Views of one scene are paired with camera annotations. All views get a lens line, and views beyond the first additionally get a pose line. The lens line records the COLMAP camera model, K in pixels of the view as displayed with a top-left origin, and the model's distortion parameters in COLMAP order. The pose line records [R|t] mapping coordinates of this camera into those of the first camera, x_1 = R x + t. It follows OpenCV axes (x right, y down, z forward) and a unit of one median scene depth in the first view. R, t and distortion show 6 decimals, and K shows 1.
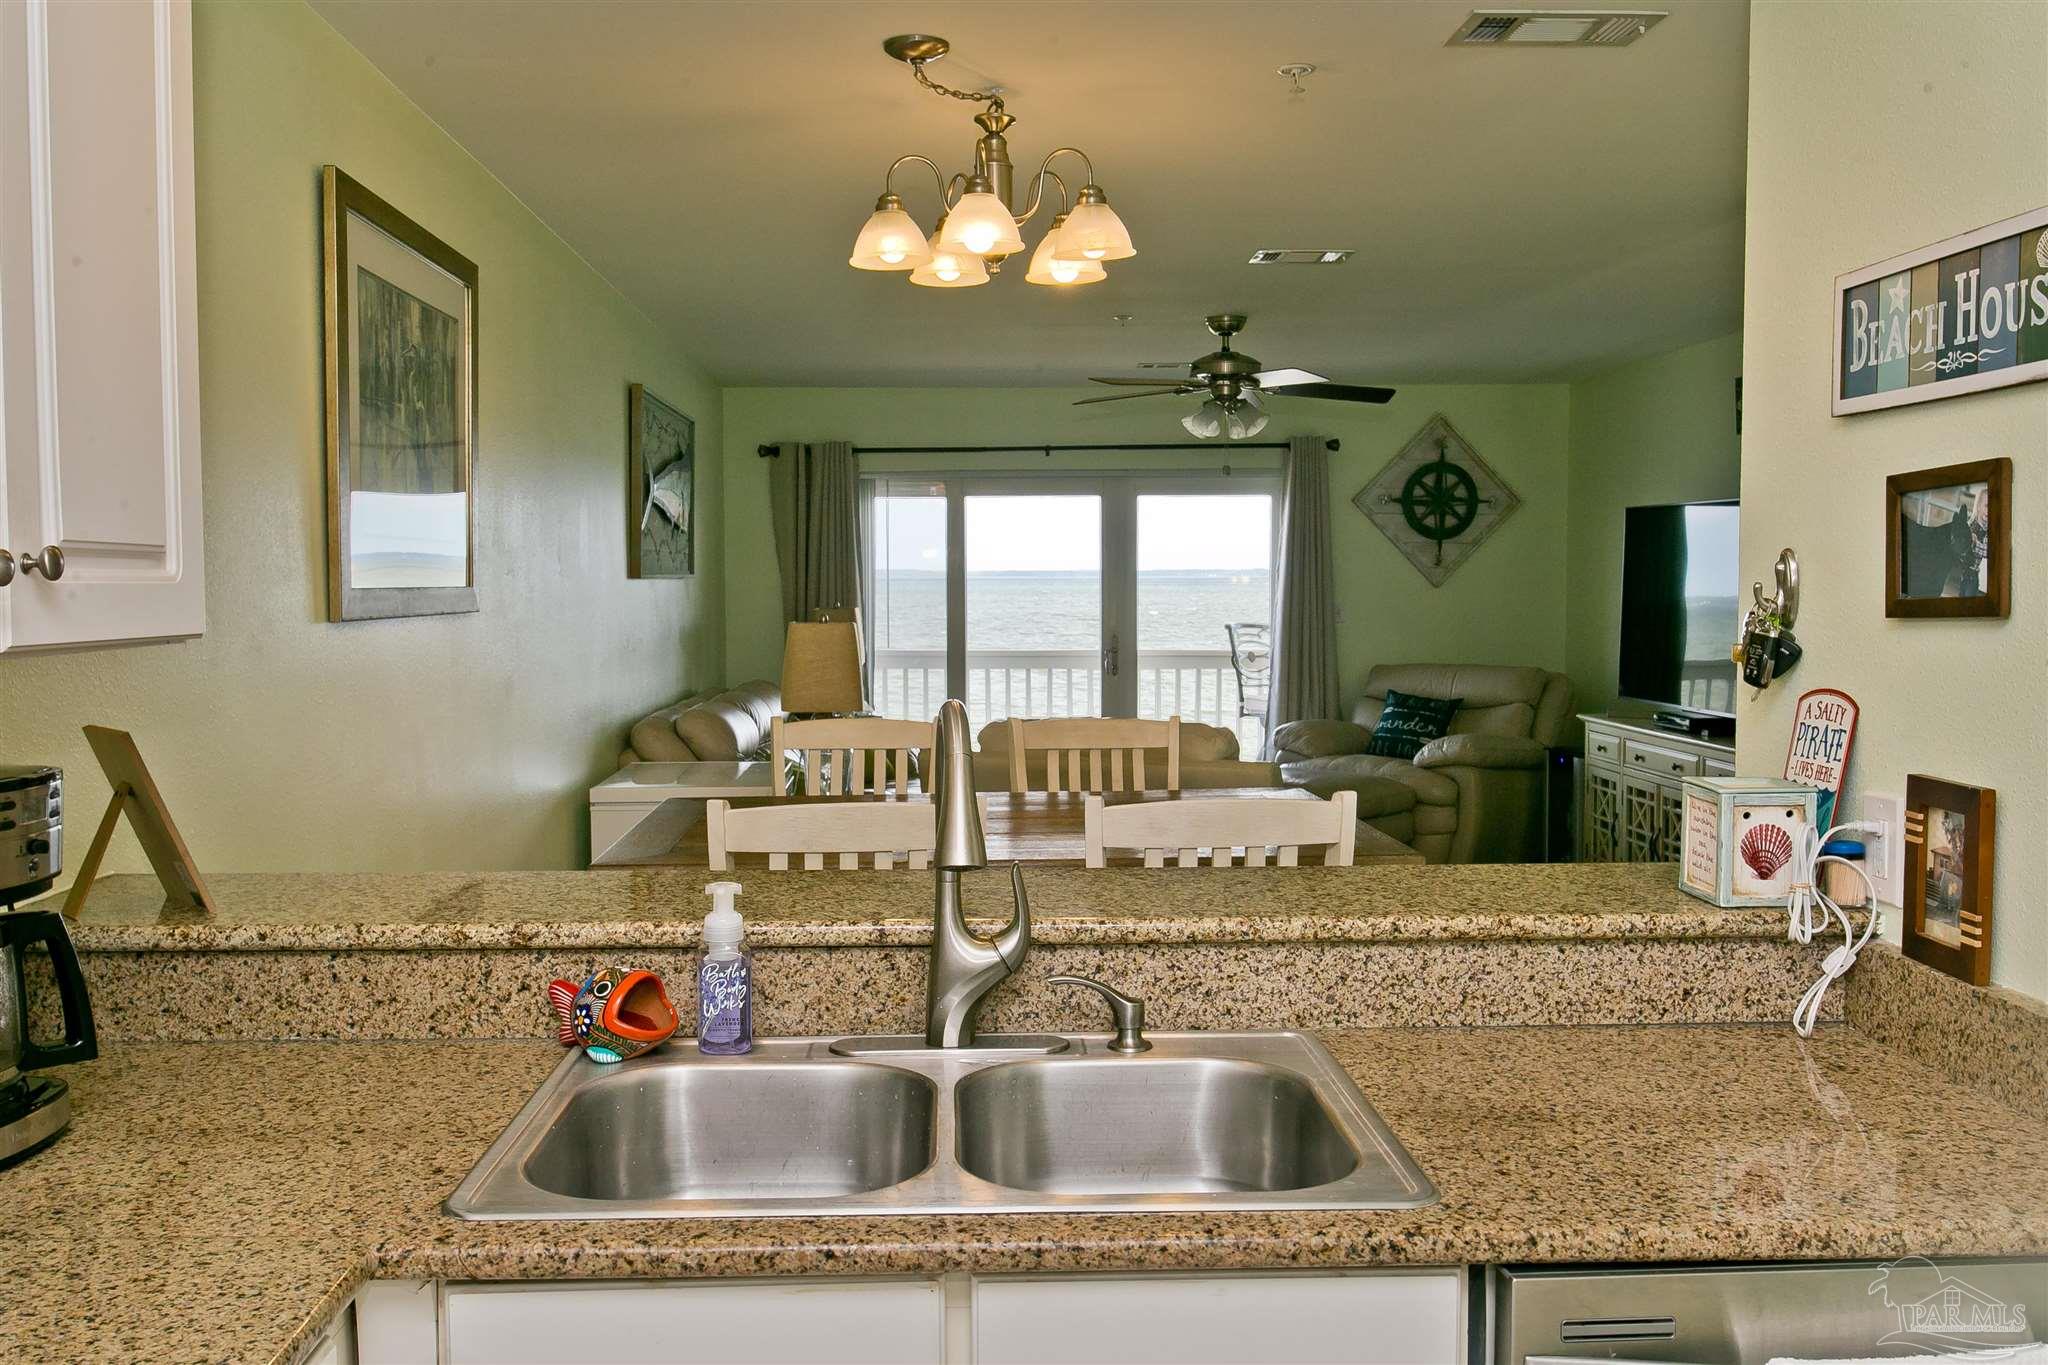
lens RADIAL K [[1811.1, 0, 1024.0], [0, 1811.1, 682.5], [0, 0, 1]] dist [-0.000229, -0.000068]
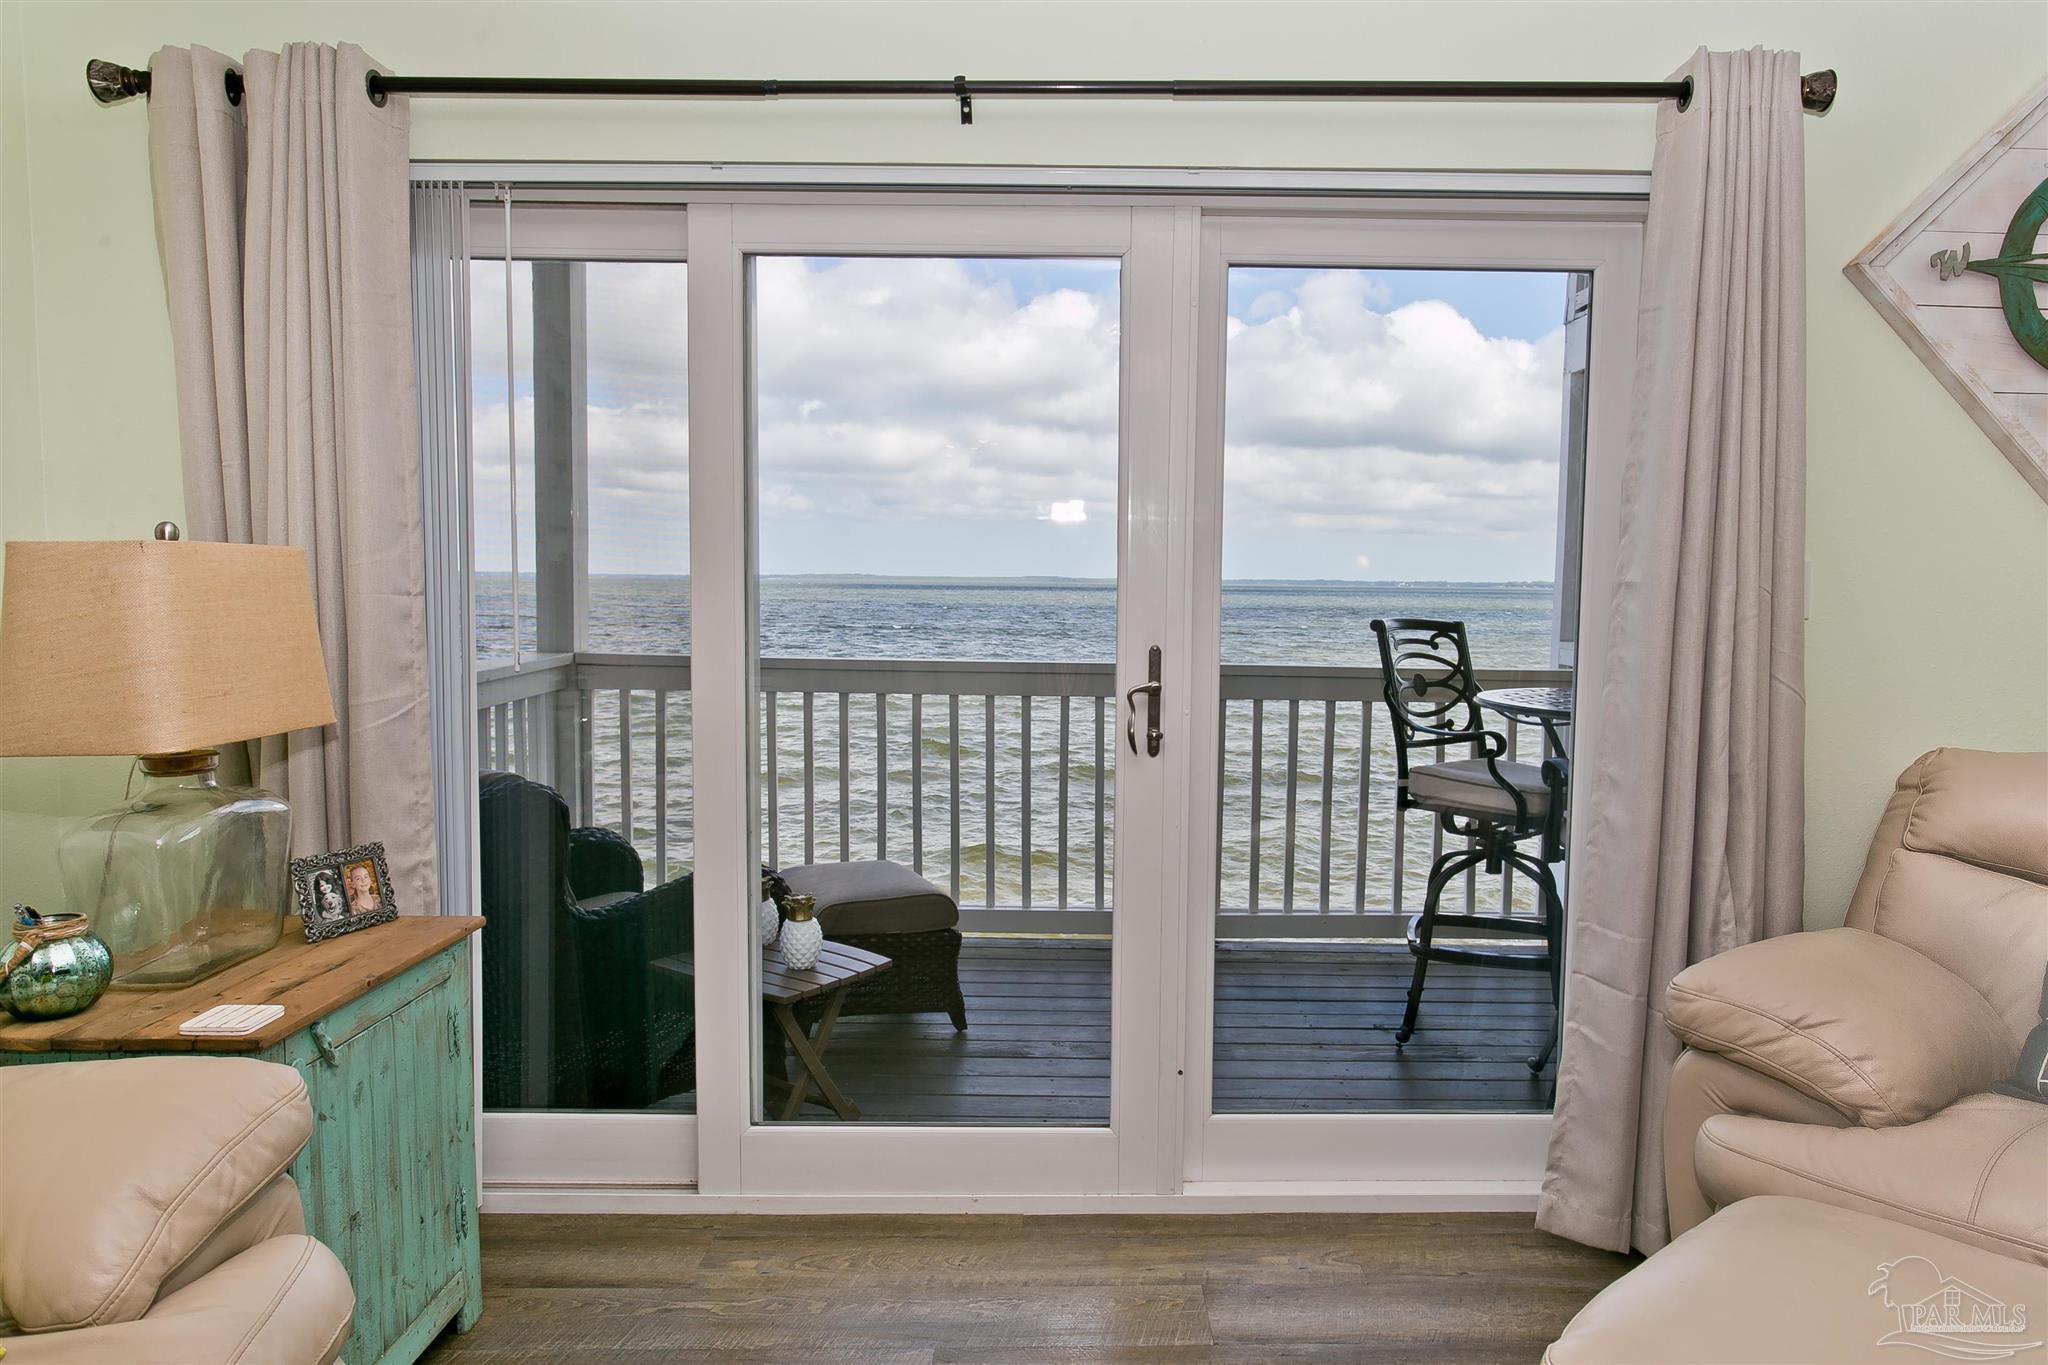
lens RADIAL K [[1304.5, 0, 1024.0], [0, 1304.5, 682.5], [0, 0, 1]] dist [-0.001139, -0.000021]
pose [[0.999211, 0.015836, -0.036423, 0.034099], [-0.015160, 0.999709, 0.018759, -0.023803], [0.036709, -0.018192, 0.999160, 0.744433]]
